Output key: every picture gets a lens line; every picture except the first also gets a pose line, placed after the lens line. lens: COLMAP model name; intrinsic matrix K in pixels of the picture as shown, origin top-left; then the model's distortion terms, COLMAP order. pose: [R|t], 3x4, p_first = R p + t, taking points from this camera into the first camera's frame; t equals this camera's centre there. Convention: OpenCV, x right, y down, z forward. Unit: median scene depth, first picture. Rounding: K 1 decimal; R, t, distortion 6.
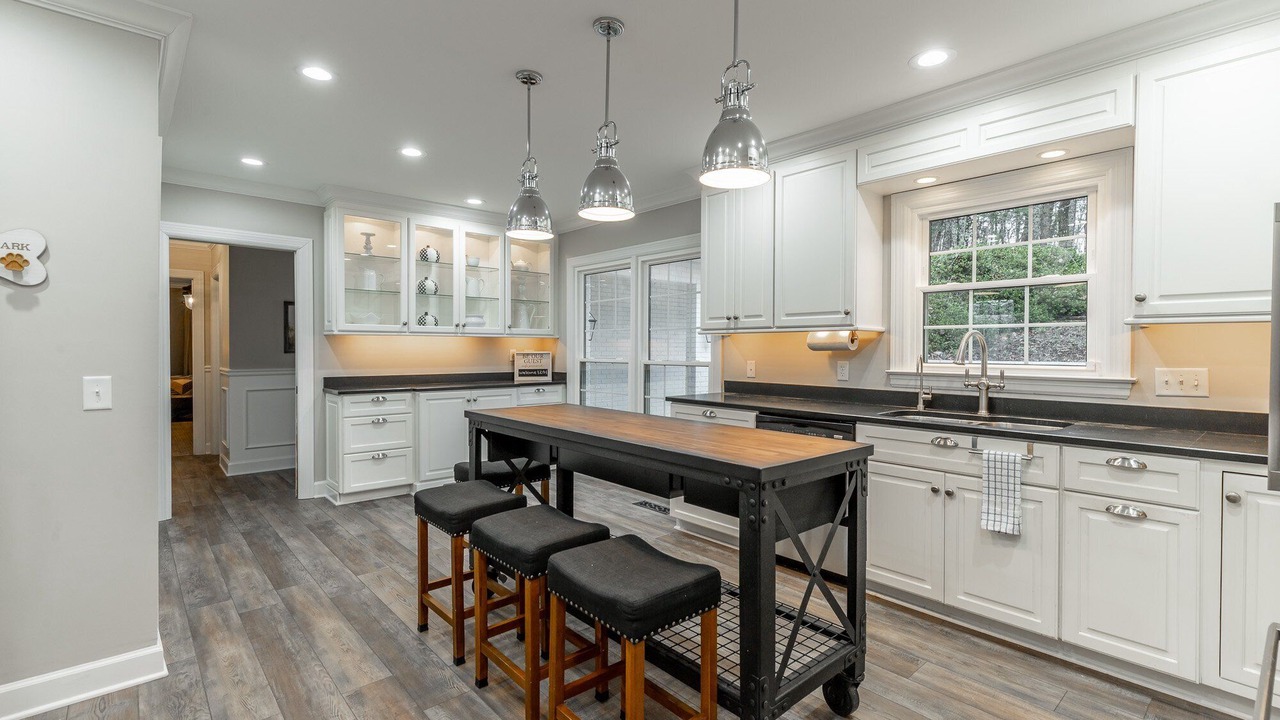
lens RADIAL K [[584.1, 0, 646.6], [0, 584.1, 357.5], [0, 0, 1]] dist [0.003936, 0.000988]
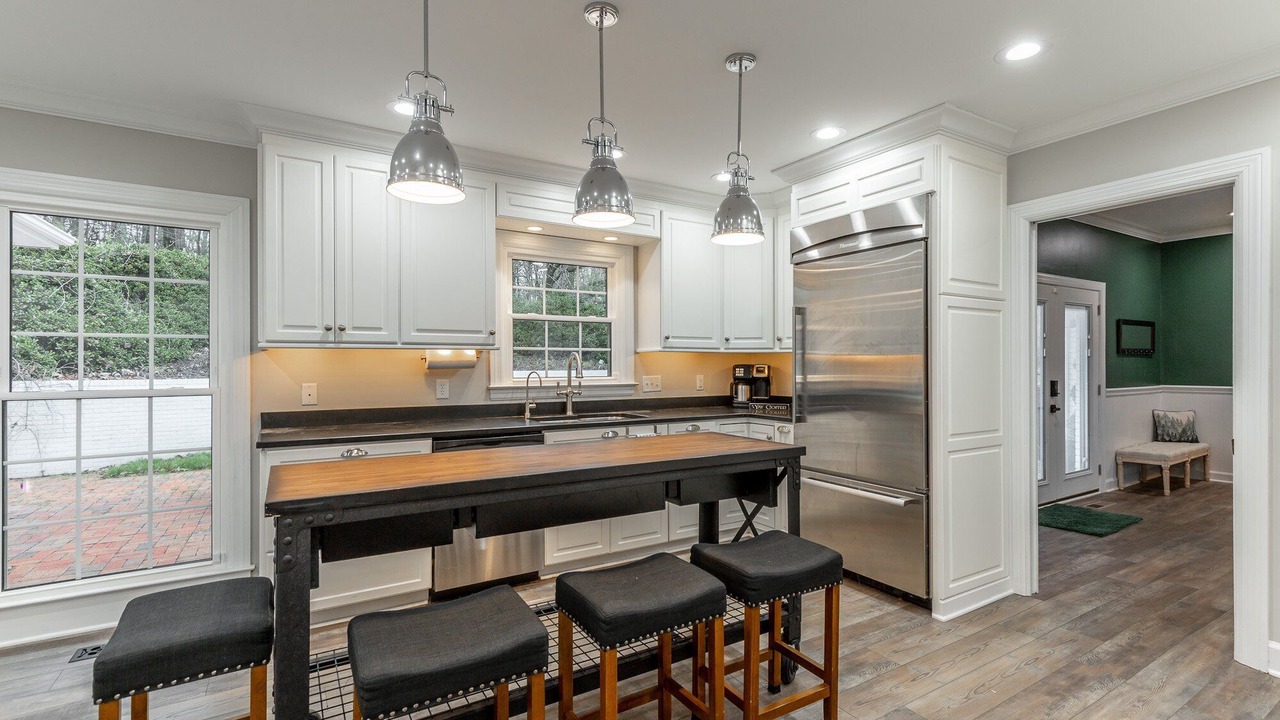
lens RADIAL K [[584.3, 0, 644.9], [0, 584.3, 365.2], [0, 0, 1]] dist [0.005767, 0.000636]
pose [[0.166587, -0.006143, 0.986008, -0.658653], [0.019033, 0.999814, 0.003013, -0.016049], [-0.985843, 0.018265, 0.166673, 0.549738]]
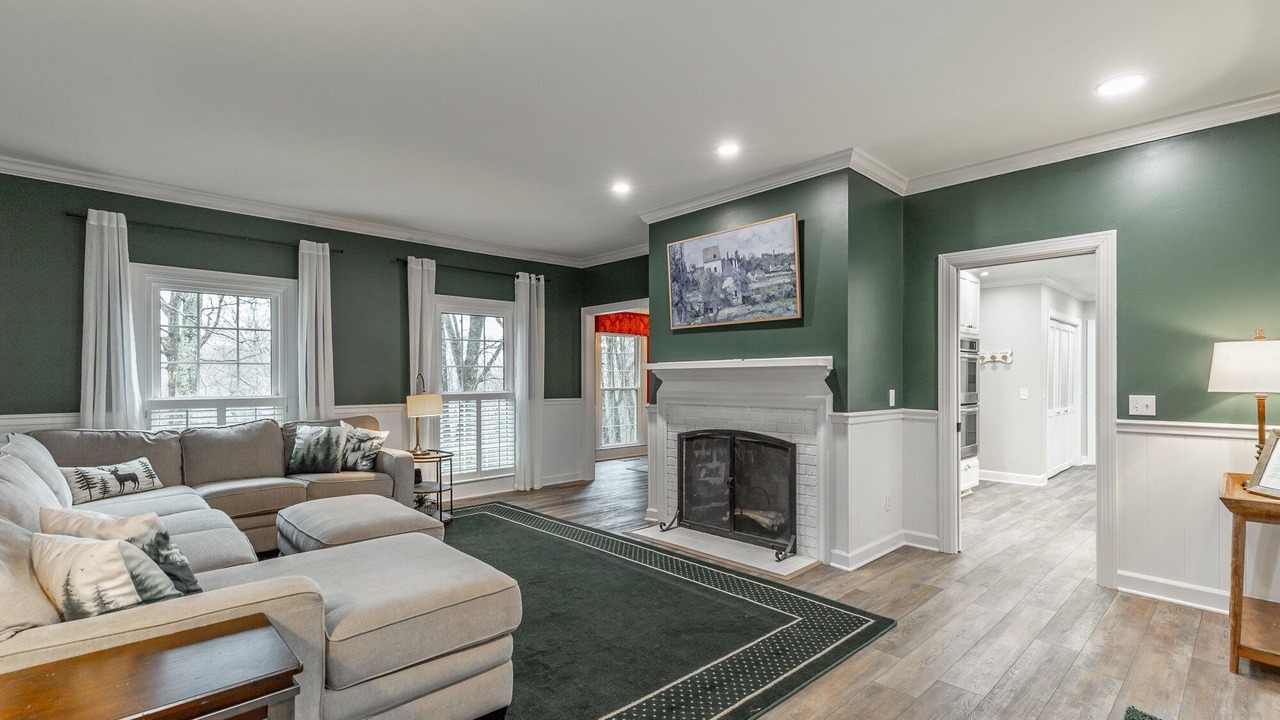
lens RADIAL K [[584.3, 0, 644.9], [0, 584.3, 365.2], [0, 0, 1]] dist [0.005767, 0.000636]
pose [[0.039583, -0.022001, -0.998974, 1.510976], [-0.020819, 0.999522, -0.022838, 0.011892], [0.998999, 0.021702, 0.039106, -0.839062]]
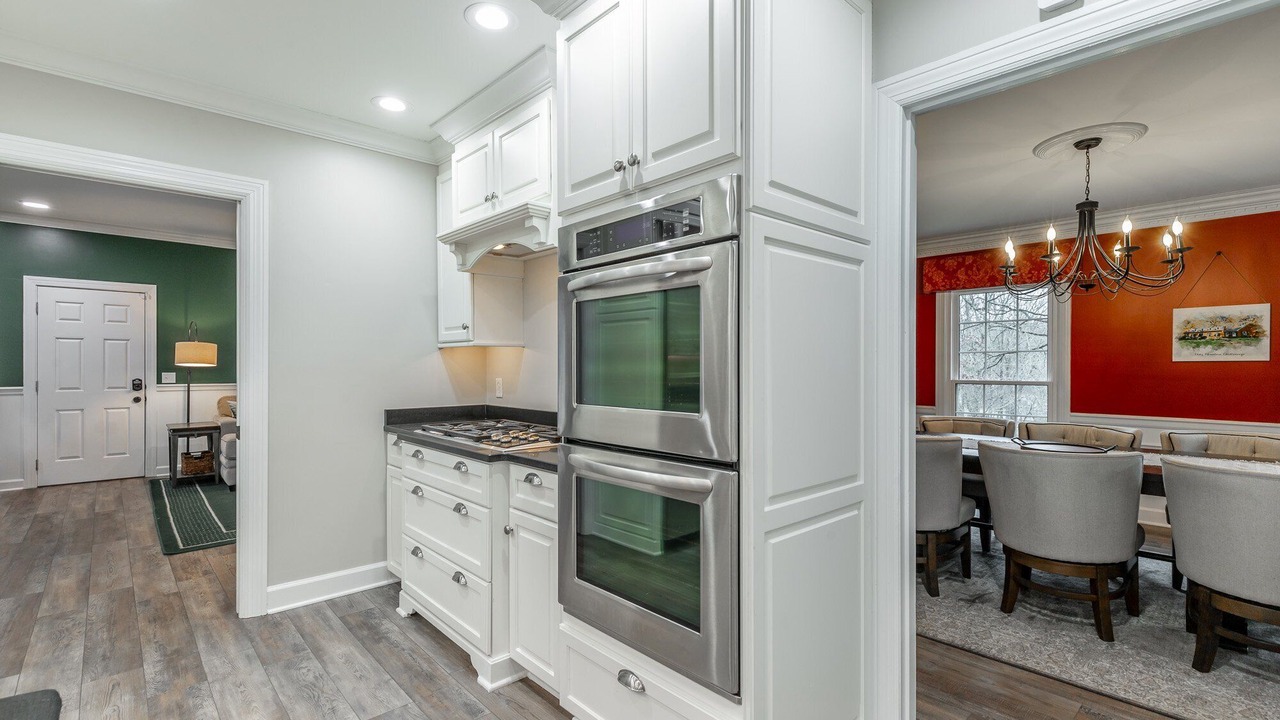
lens RADIAL K [[584.3, 0, 644.9], [0, 584.3, 365.2], [0, 0, 1]] dist [0.005767, 0.000636]
pose [[-0.999823, -0.002931, -0.018586, -0.361983], [-0.003248, 0.999849, 0.017047, -0.009050], [0.018533, 0.017104, -0.999682, 0.804476]]
